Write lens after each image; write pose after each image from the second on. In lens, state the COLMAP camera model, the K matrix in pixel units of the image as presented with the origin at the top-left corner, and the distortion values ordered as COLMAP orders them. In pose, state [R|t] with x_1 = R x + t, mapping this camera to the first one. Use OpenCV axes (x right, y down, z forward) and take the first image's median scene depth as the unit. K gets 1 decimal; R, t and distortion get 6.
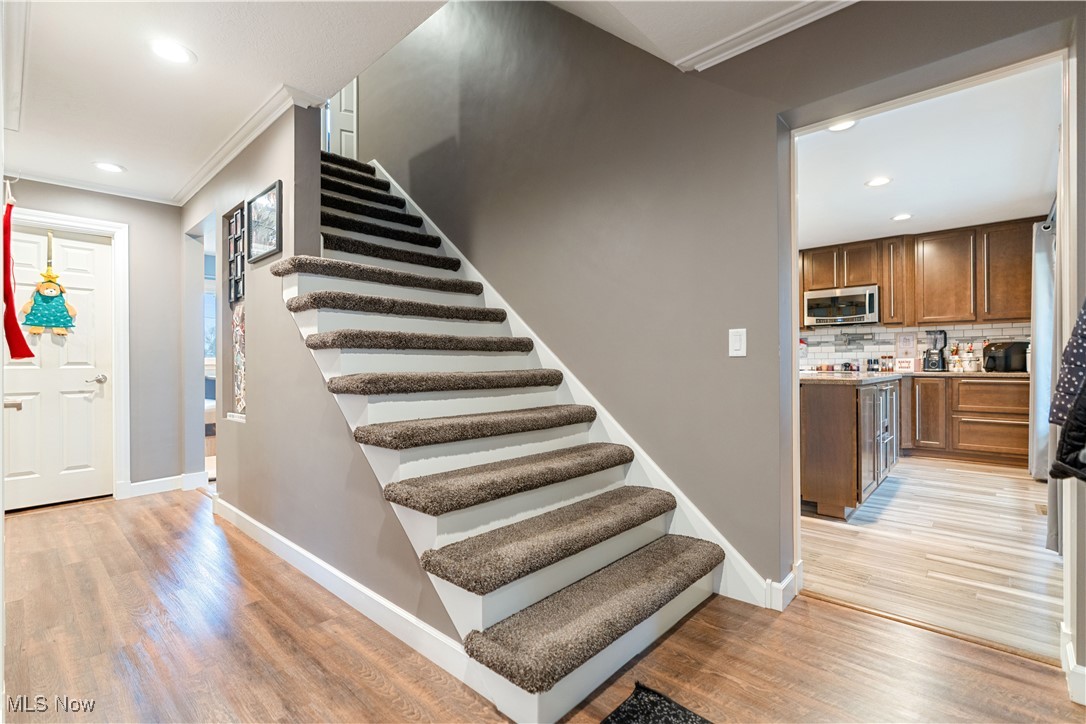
lens RADIAL K [[488.7, 0, 544.8], [0, 488.7, 359.9], [0, 0, 1]] dist [-0.000298, 0.000246]
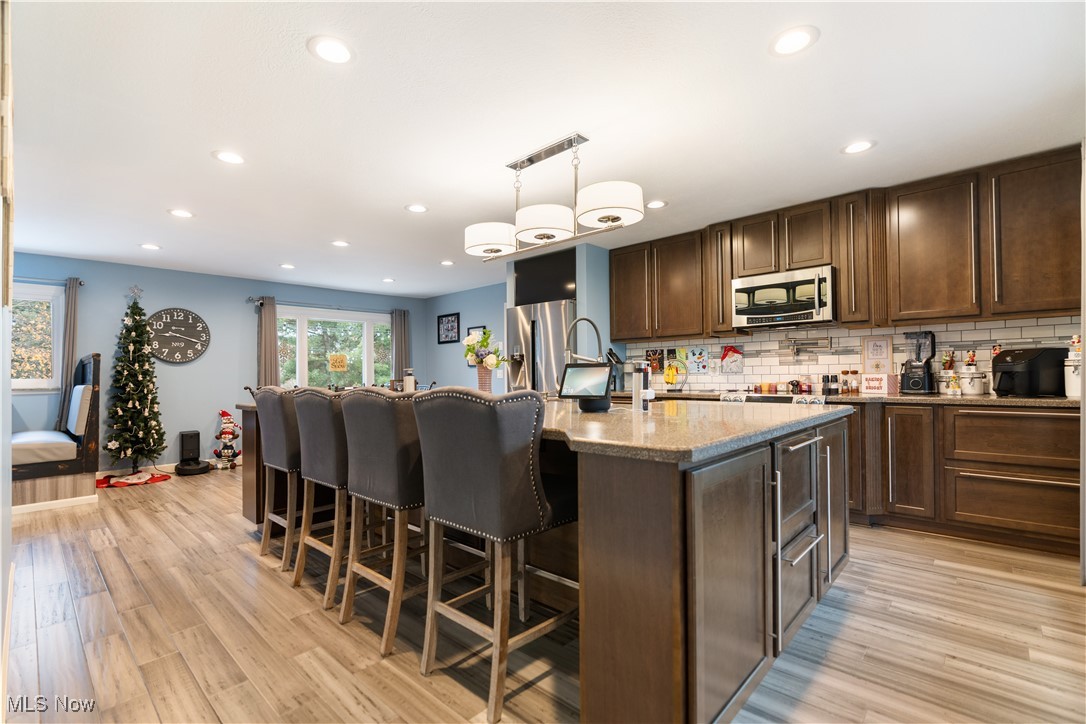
lens RADIAL K [[481.8, 0, 542.3], [0, 481.8, 368.9], [0, 0, 1]] dist [-0.003641, -0.000197]
pose [[0.999890, -0.009634, -0.011269, 0.306995], [0.009585, 0.999944, -0.004390, -0.012856], [0.011311, 0.004281, 0.999927, 0.355311]]
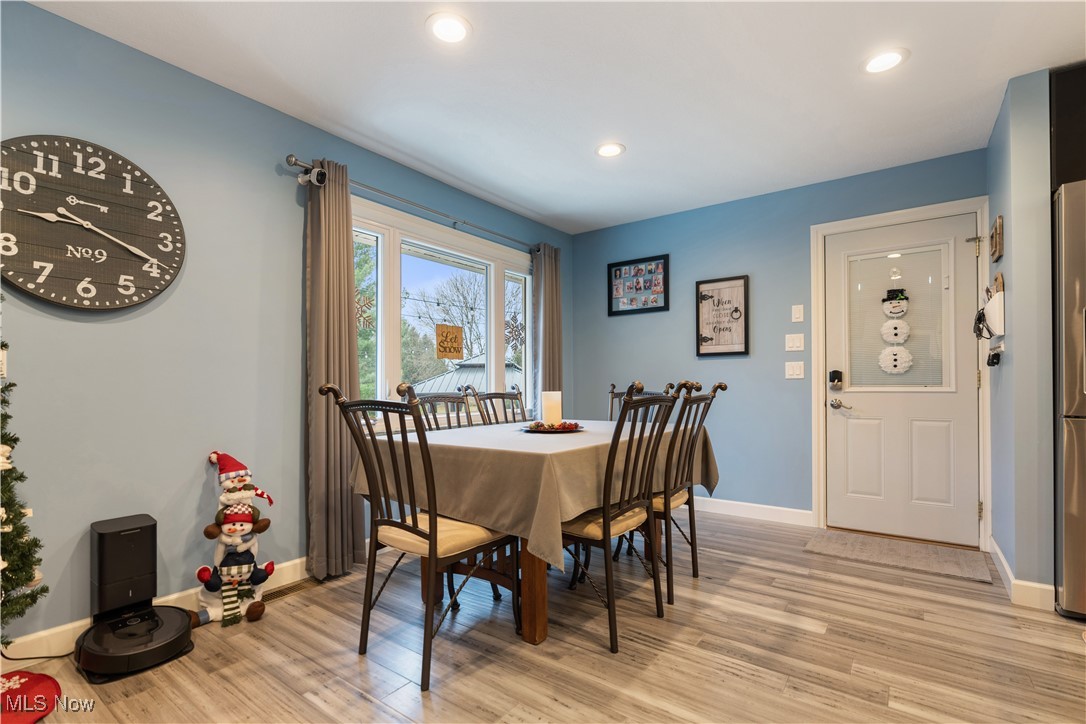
lens RADIAL K [[499.5, 0, 544.5], [0, 499.5, 385.0], [0, 0, 1]] dist [-0.003330, -0.000608]
pose [[0.994691, 0.002780, 0.102867, -0.213126], [-0.003339, 0.999981, 0.005268, 0.011320], [-0.102851, -0.005583, 0.994681, 1.010895]]
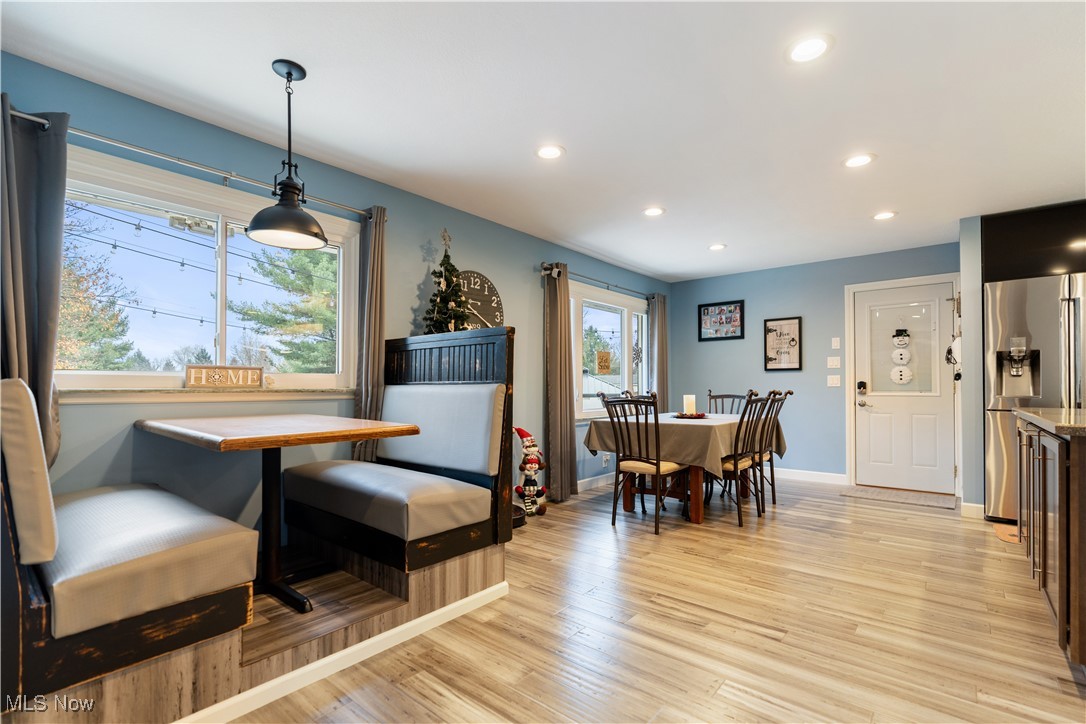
lens RADIAL K [[492.4, 0, 550.2], [0, 492.4, 382.1], [0, 0, 1]] dist [-0.003344, -0.000004]
pose [[0.998970, 0.005874, 0.044985, -0.421027], [-0.005749, 0.999979, -0.002924, 0.002353], [-0.045002, 0.002662, 0.998983, 0.685934]]
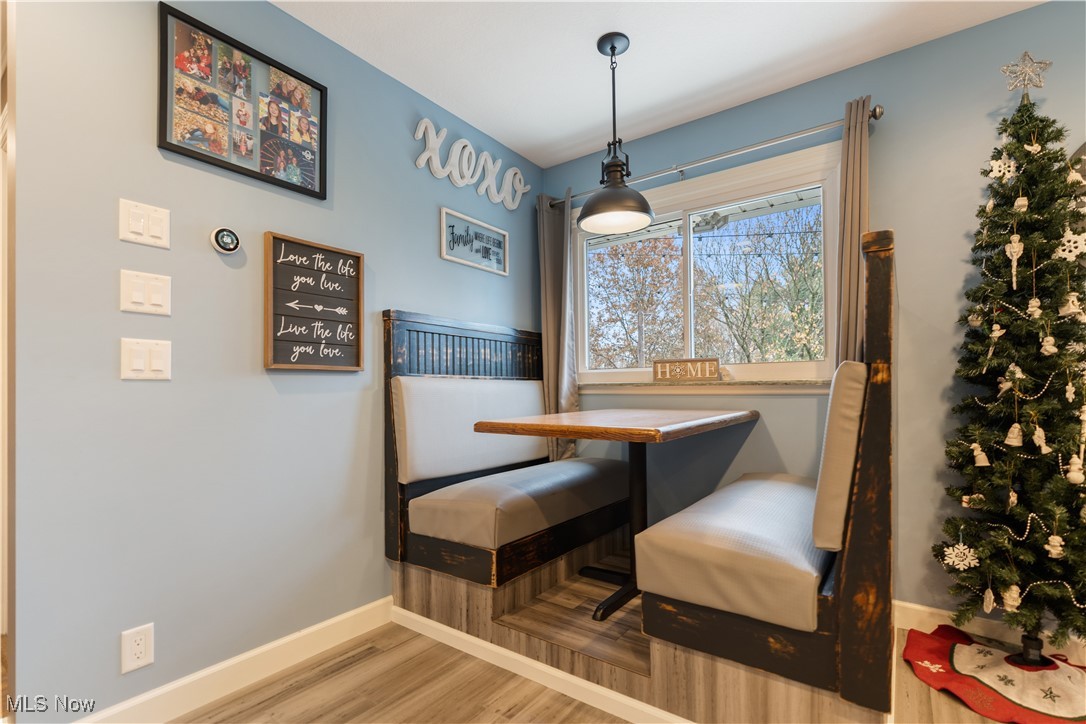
lens RADIAL K [[499.5, 0, 544.5], [0, 499.5, 385.0], [0, 0, 1]] dist [-0.003330, -0.000608]
pose [[0.110737, -0.004919, -0.993838, -0.249769], [0.015240, 0.999879, -0.003251, 0.011622], [0.993733, -0.014786, 0.110798, 0.979872]]
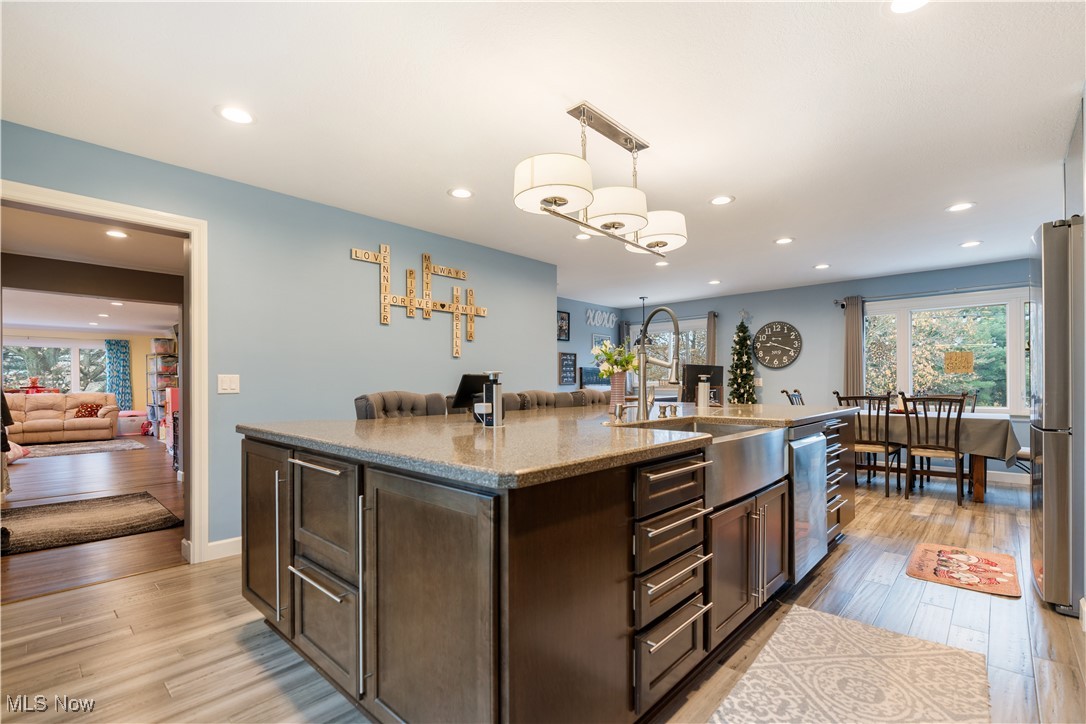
lens RADIAL K [[492.4, 0, 550.2], [0, 492.4, 382.1], [0, 0, 1]] dist [-0.003344, -0.000004]
pose [[-0.005009, 0.000794, -0.999987, 0.767250], [0.011015, 0.999939, 0.000739, -0.009452], [0.999927, -0.011011, -0.005018, 0.818898]]
